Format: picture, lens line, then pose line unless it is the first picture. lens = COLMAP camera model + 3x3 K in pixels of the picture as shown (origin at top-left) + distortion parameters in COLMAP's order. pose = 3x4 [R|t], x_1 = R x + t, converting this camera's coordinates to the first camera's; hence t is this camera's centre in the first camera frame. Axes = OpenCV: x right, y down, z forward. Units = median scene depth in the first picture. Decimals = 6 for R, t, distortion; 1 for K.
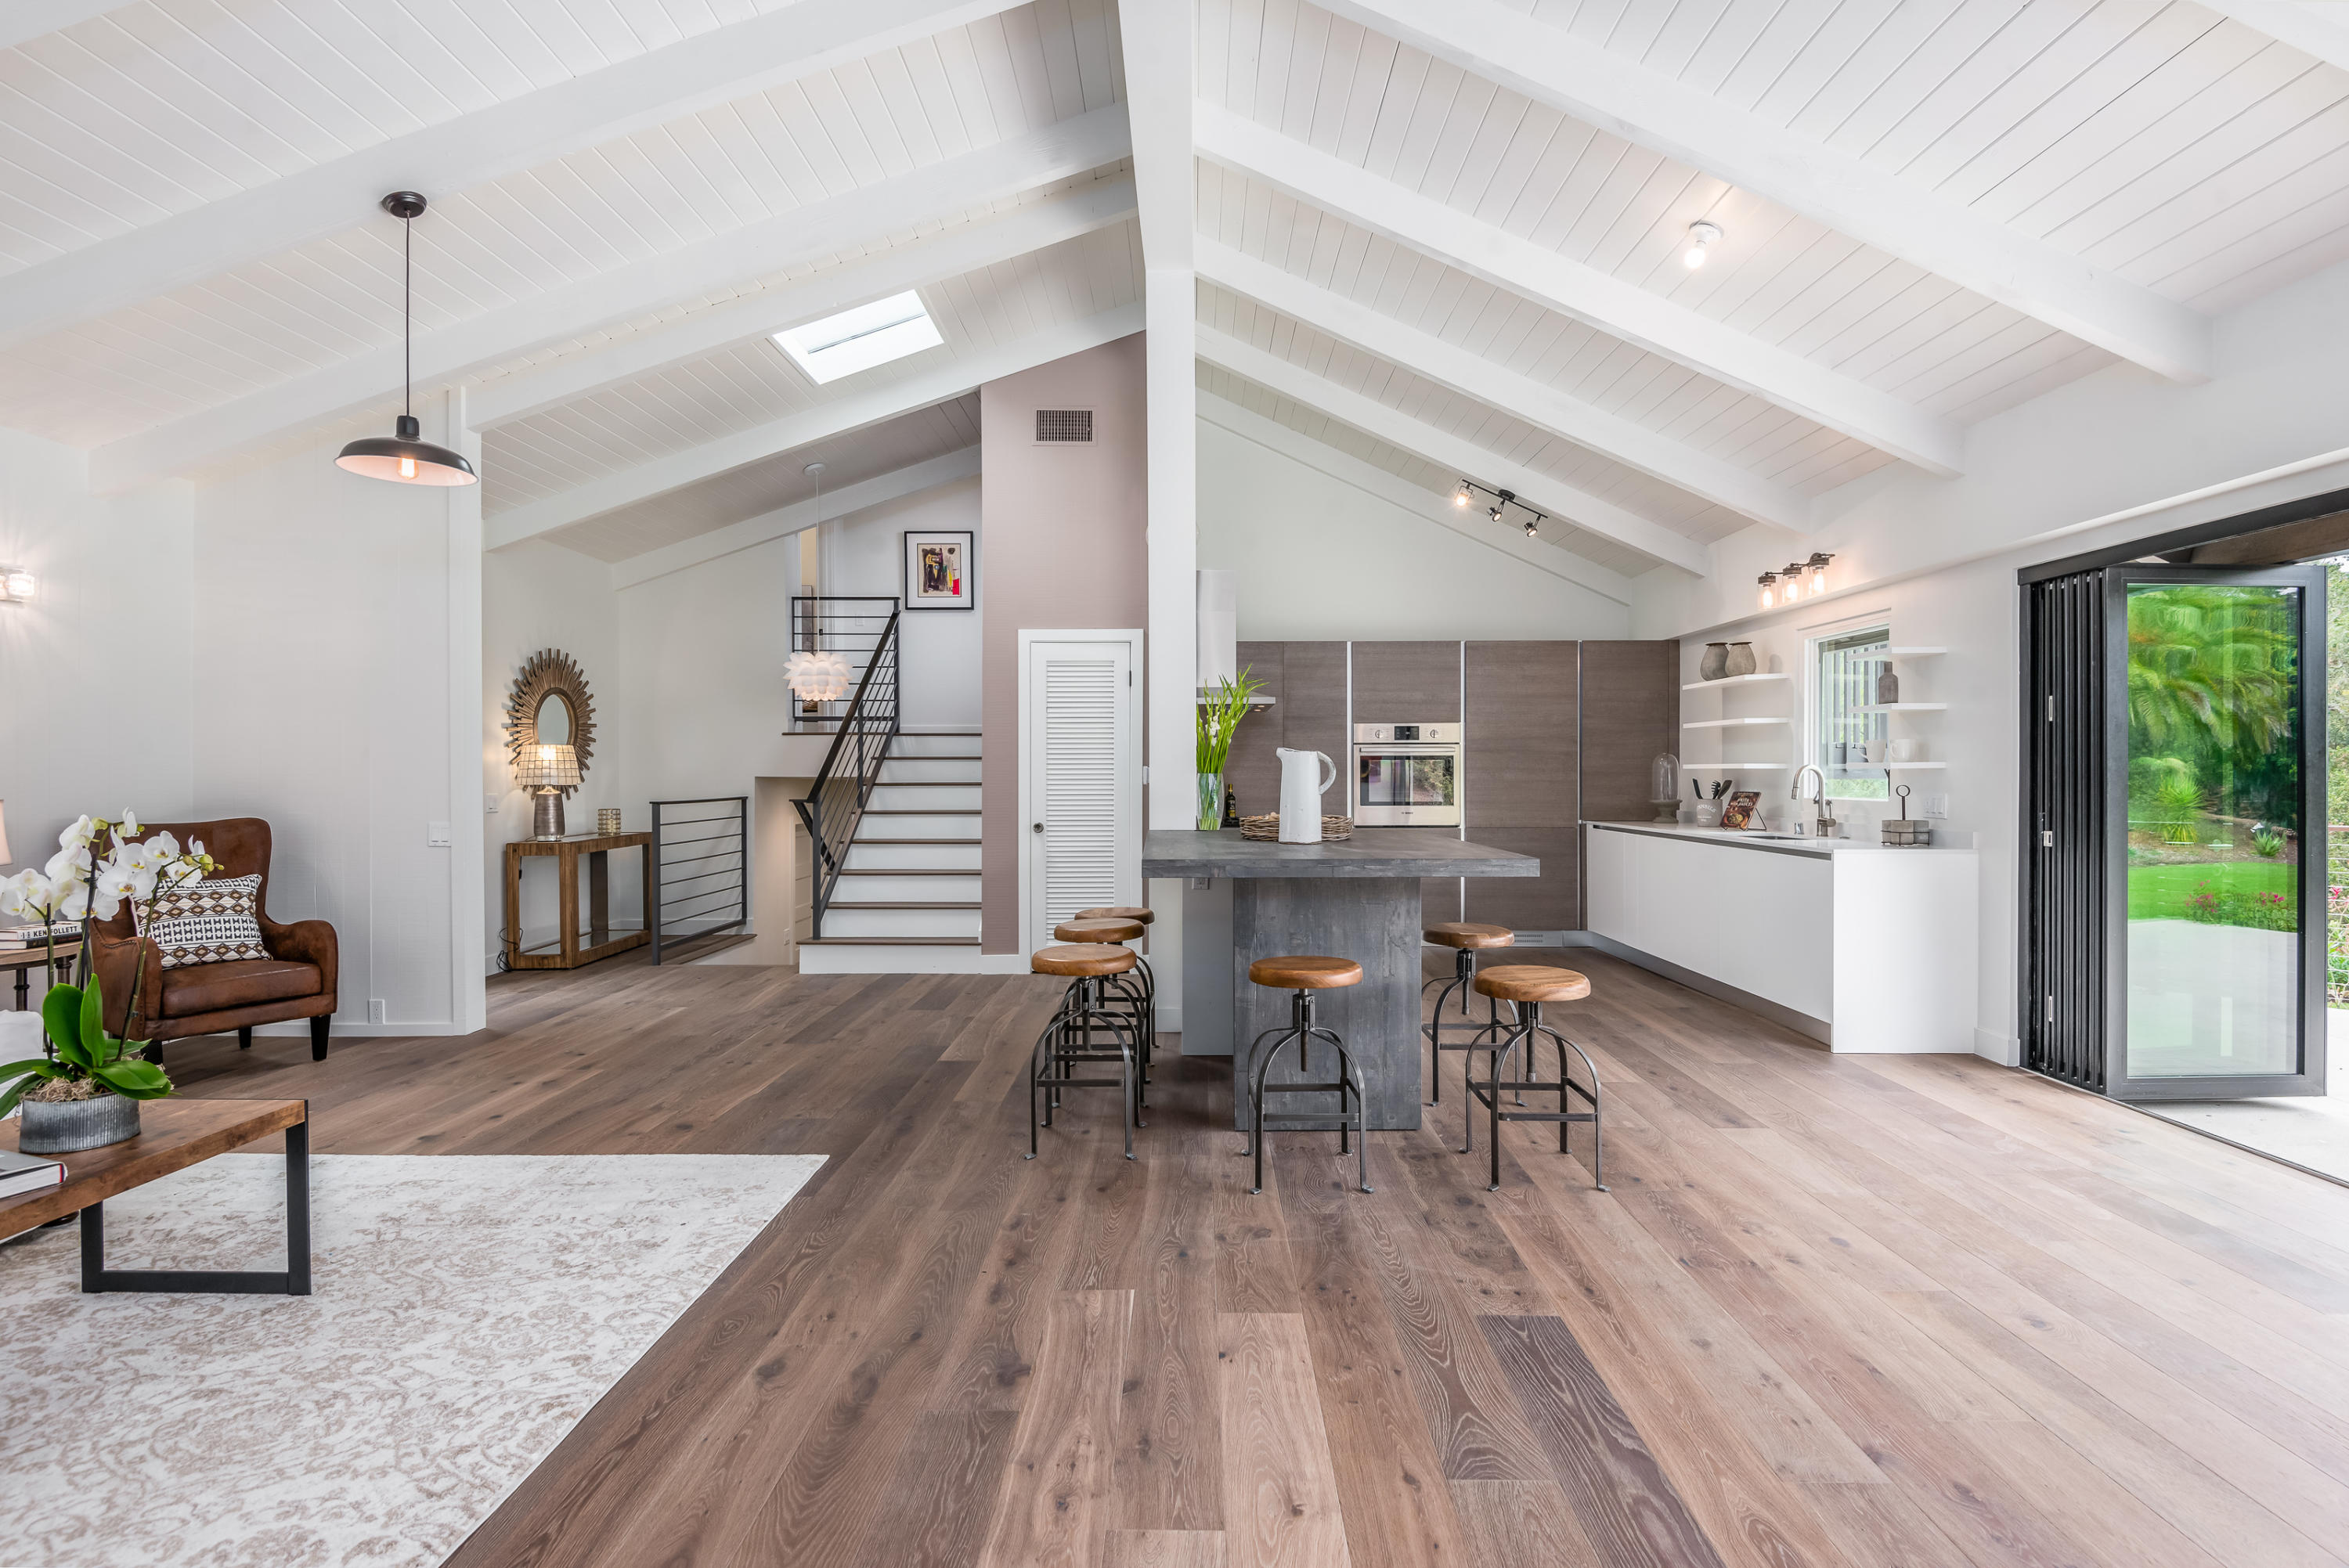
lens RADIAL K [[1124.3, 0, 1171.3], [0, 1124.3, 774.9], [0, 0, 1]] dist [0.043887, -0.043908]
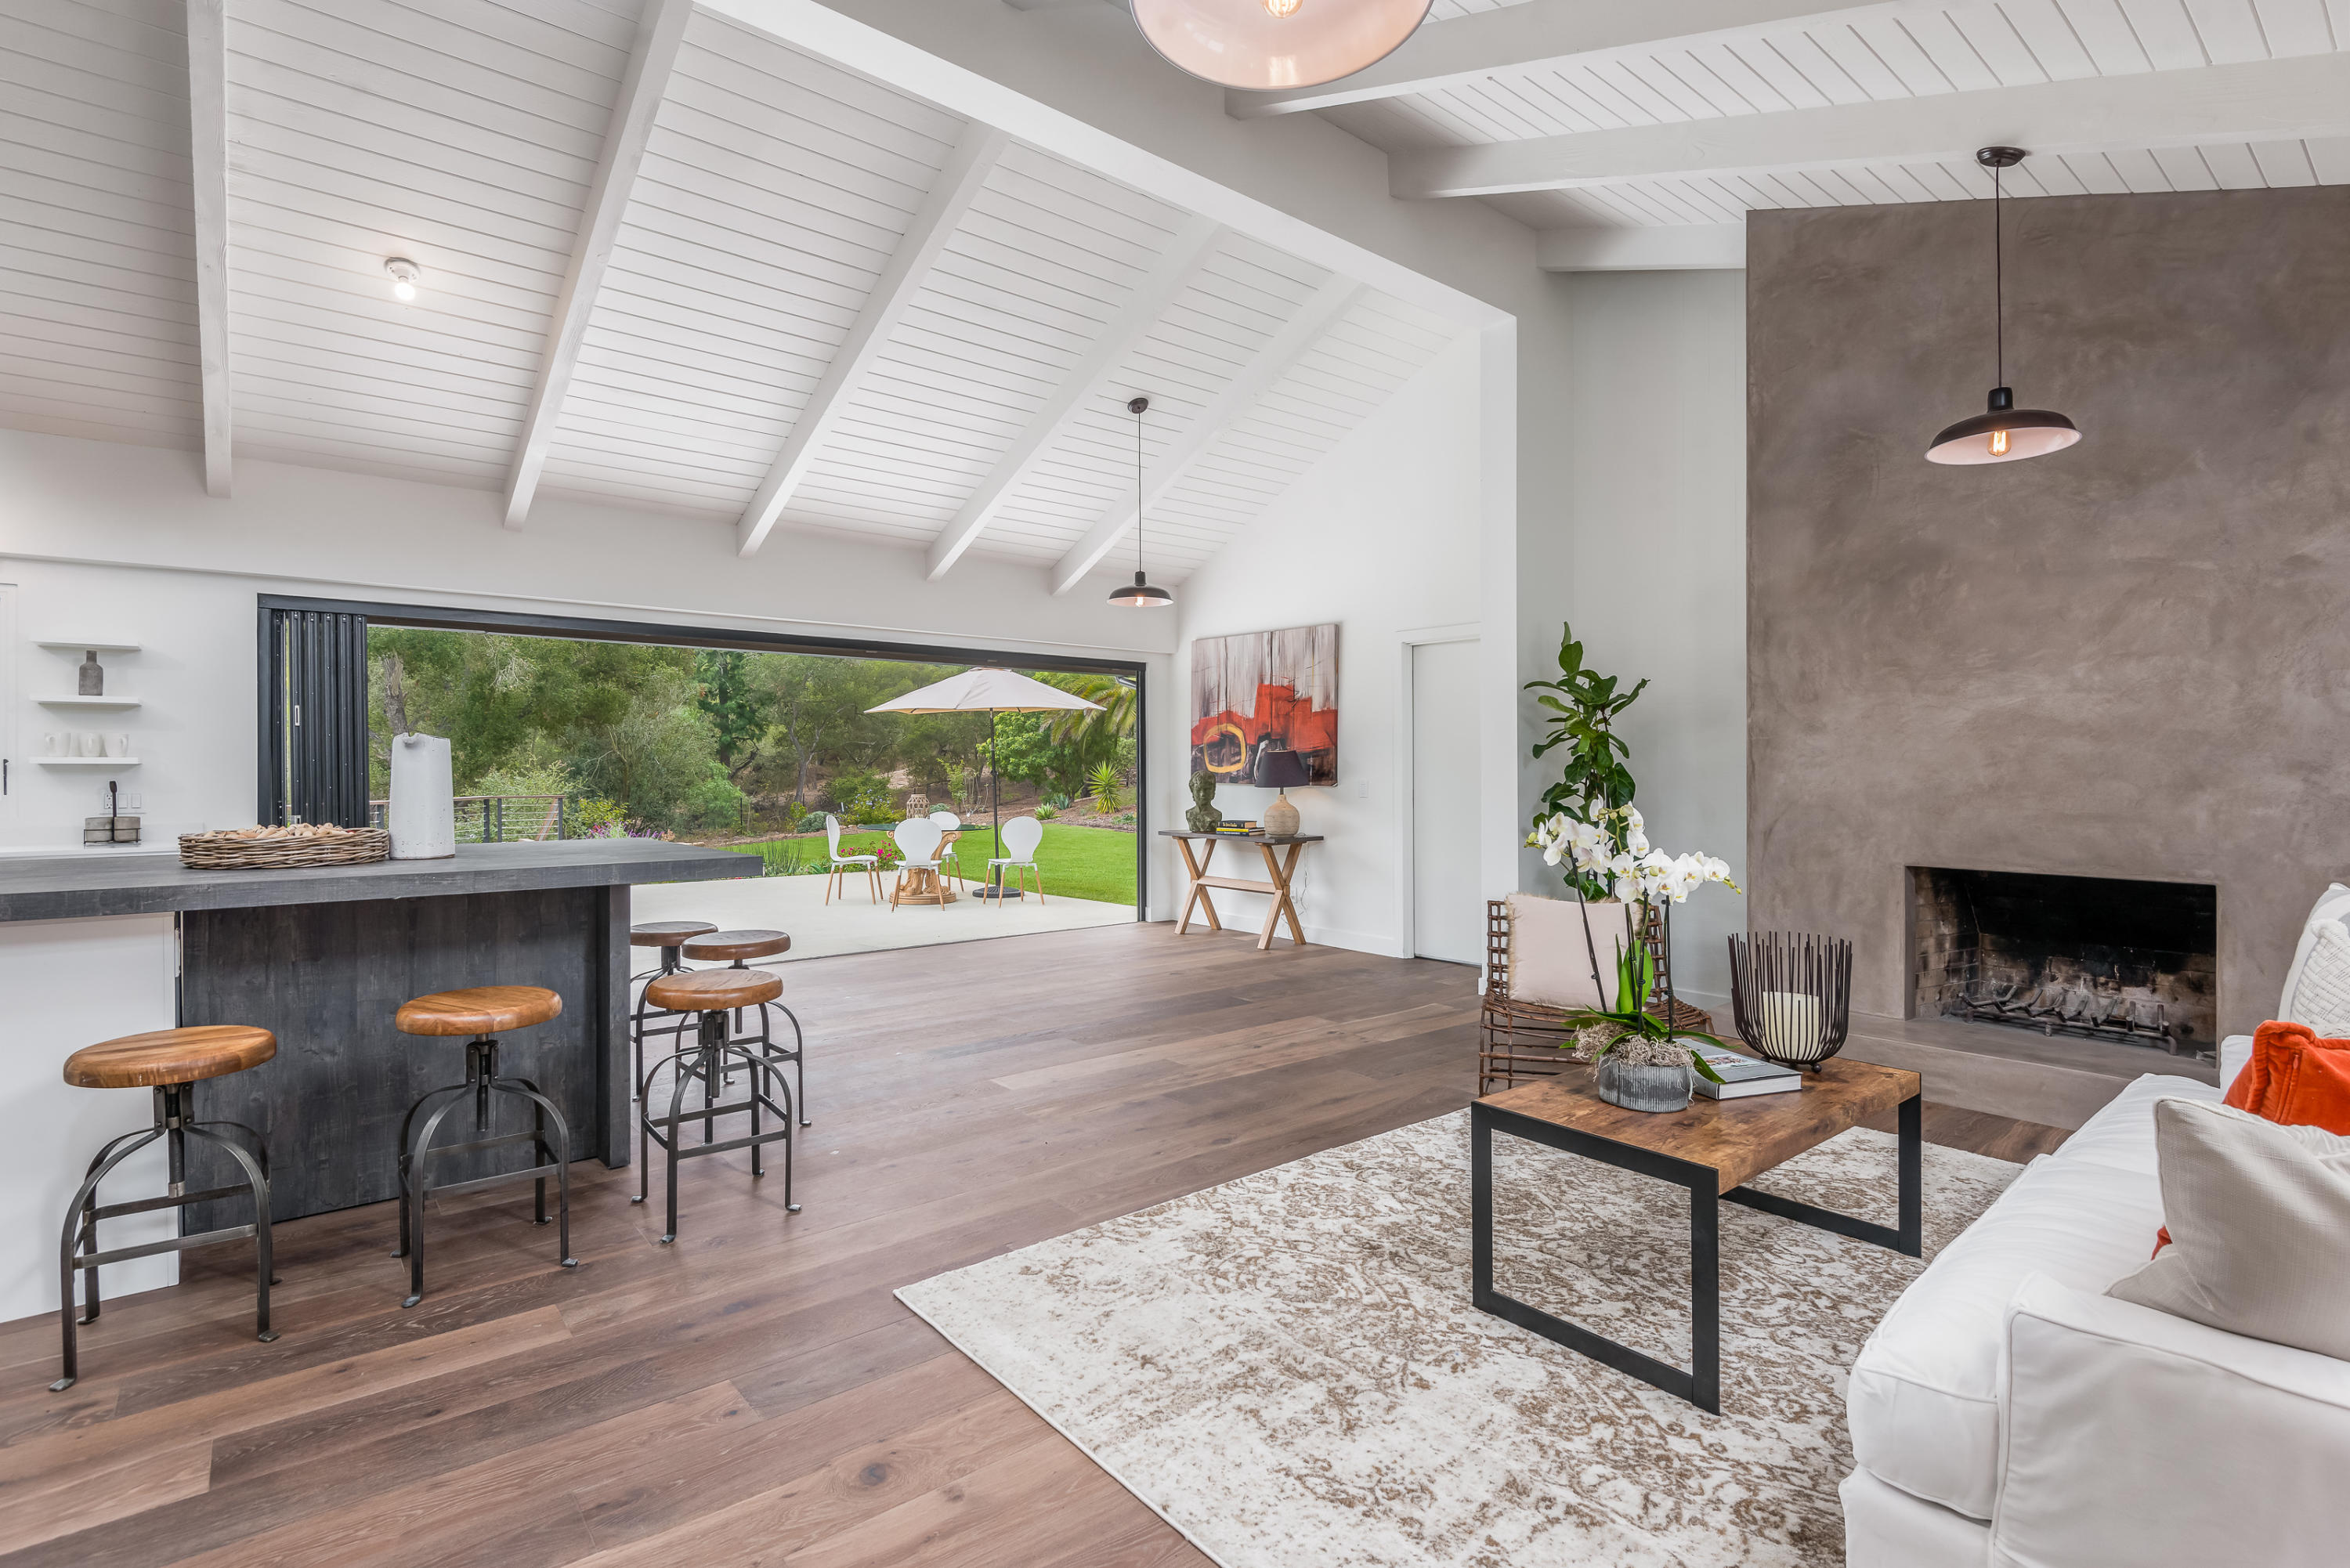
lens RADIAL K [[1131.0, 0, 1185.2], [0, 1131.0, 760.9], [0, 0, 1]] dist [0.031772, -0.029434]
pose [[-0.652828, 0.005443, 0.757486, -0.513543], [0.002979, 0.999985, -0.004619, -0.000581], [-0.757500, -0.000759, -0.652835, 0.698988]]
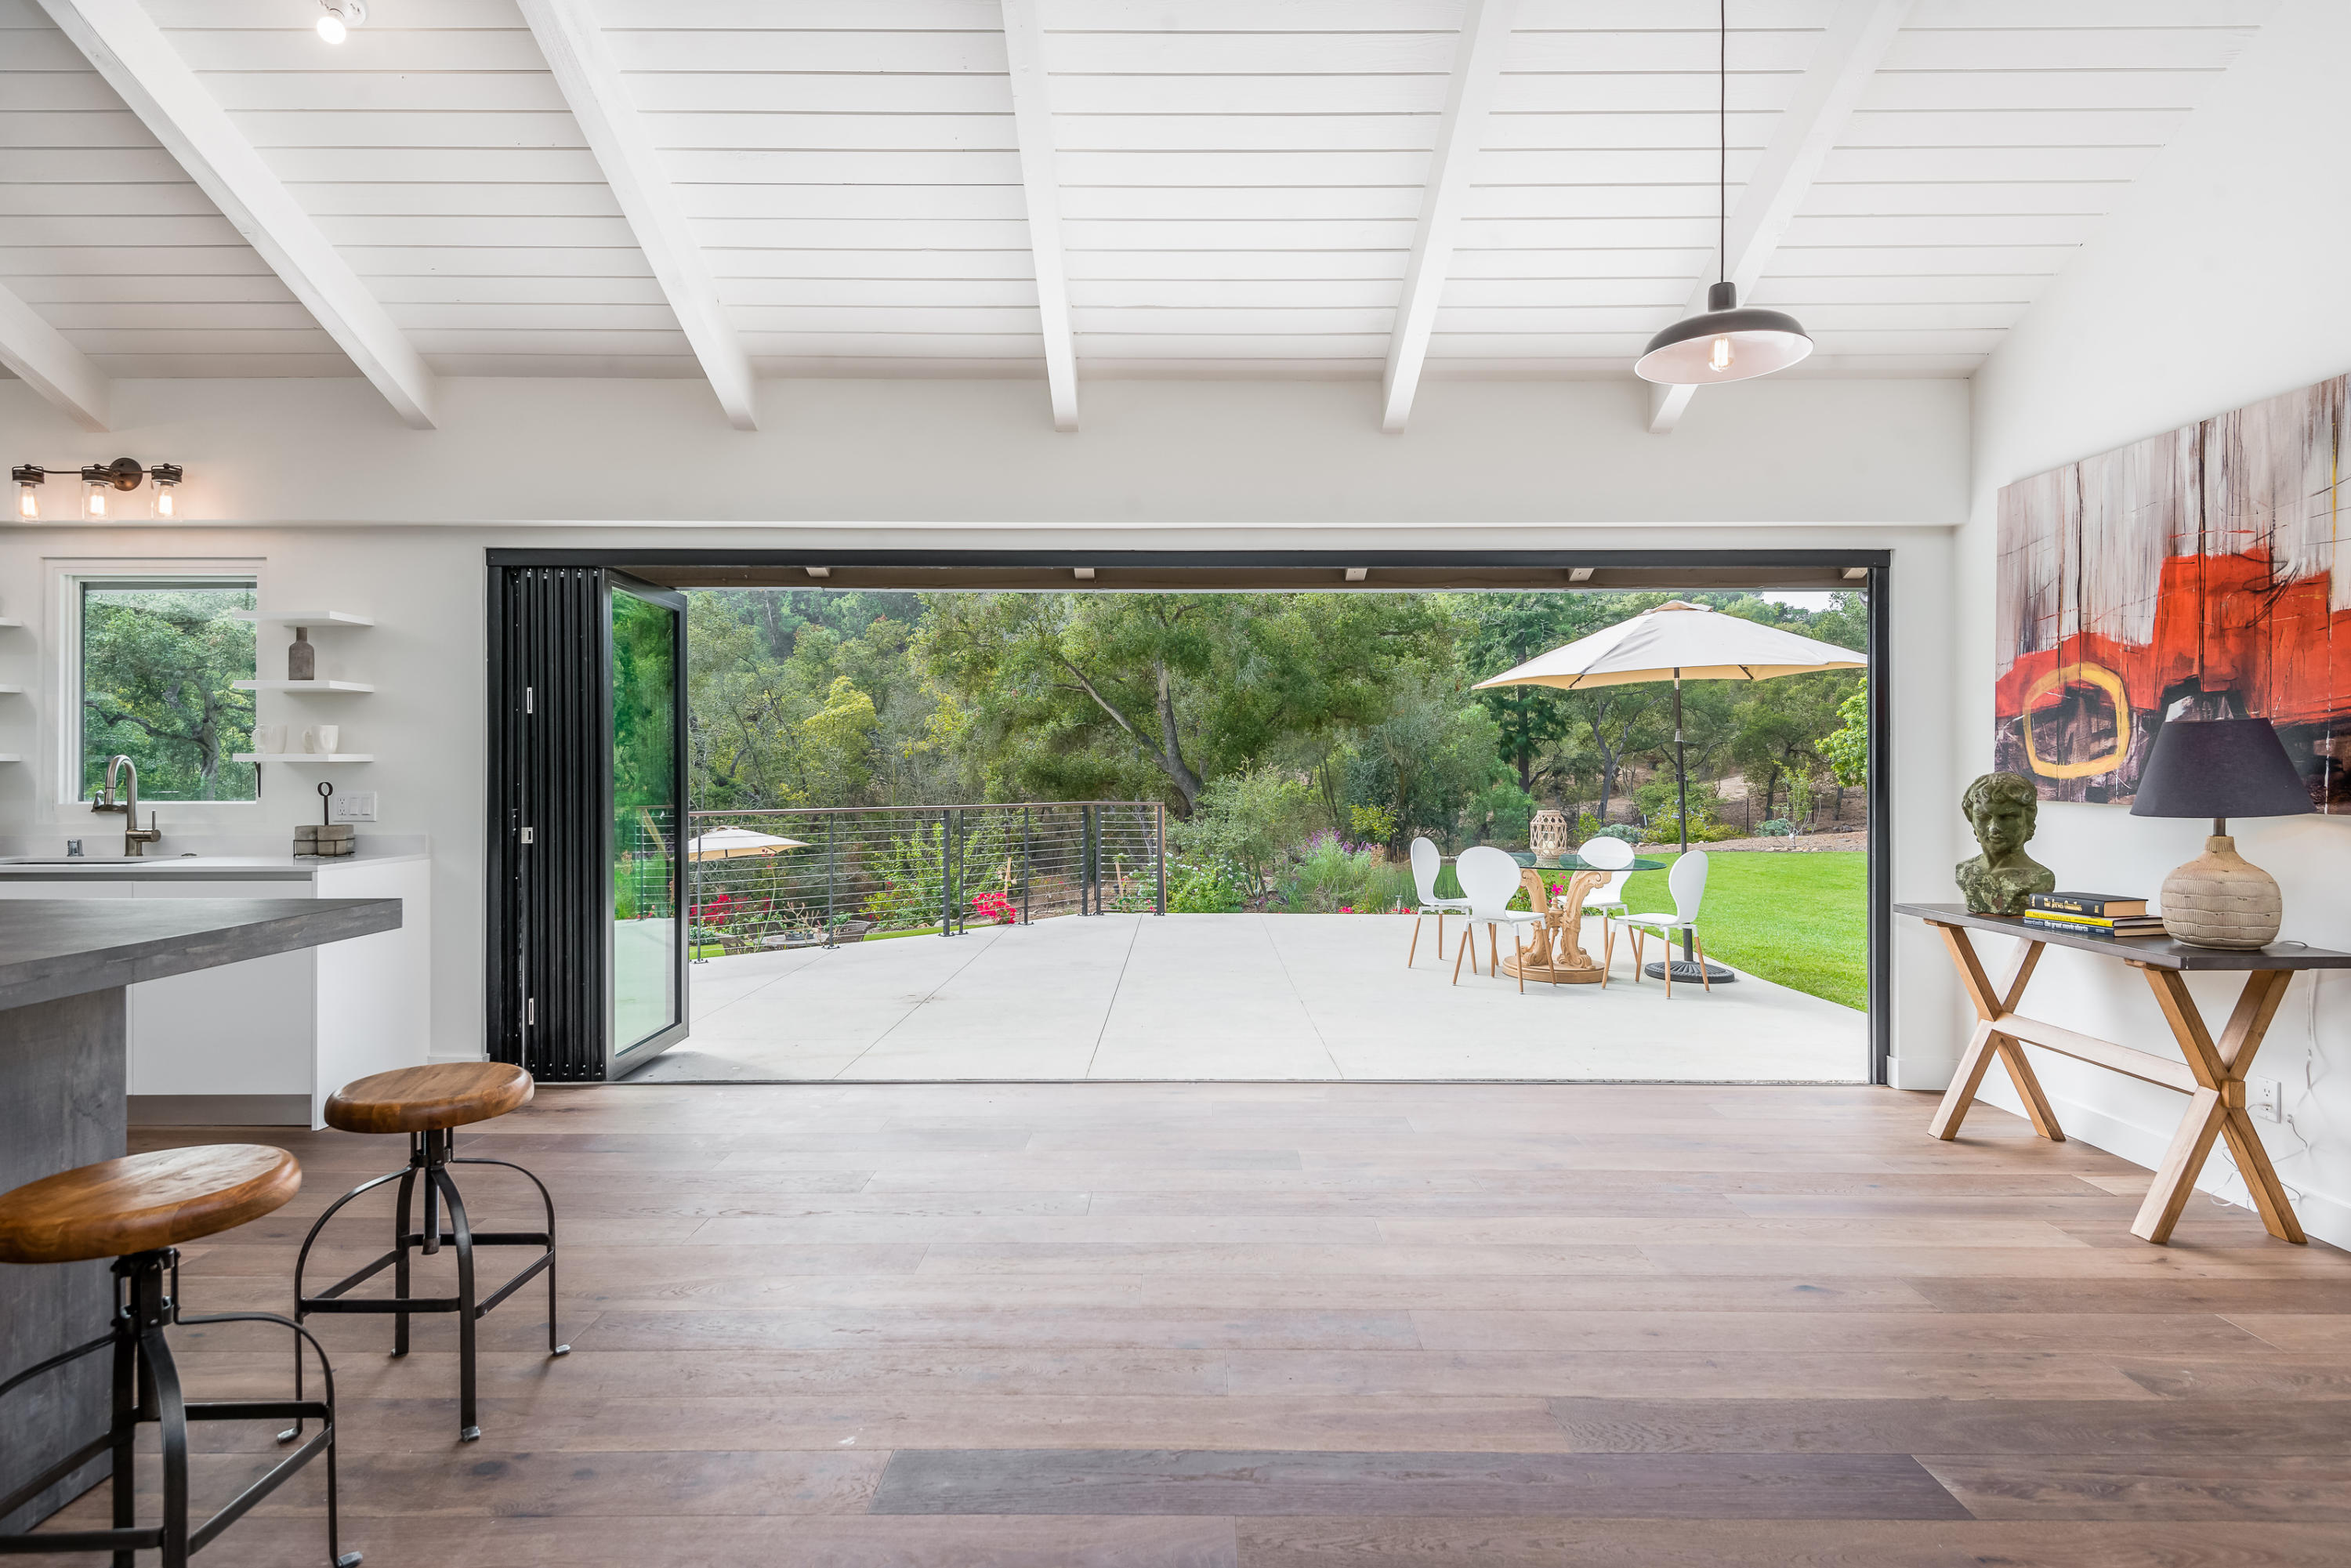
lens RADIAL K [[1237.1, 0, 1193.6], [0, 1237.1, 773.1], [0, 0, 1]] dist [0.031629, -0.025391]
pose [[-0.019761, 0.000202, 0.999805, -0.192857], [0.002891, 0.999996, -0.000145, 0.003236], [-0.999801, 0.002888, -0.019762, 0.296045]]
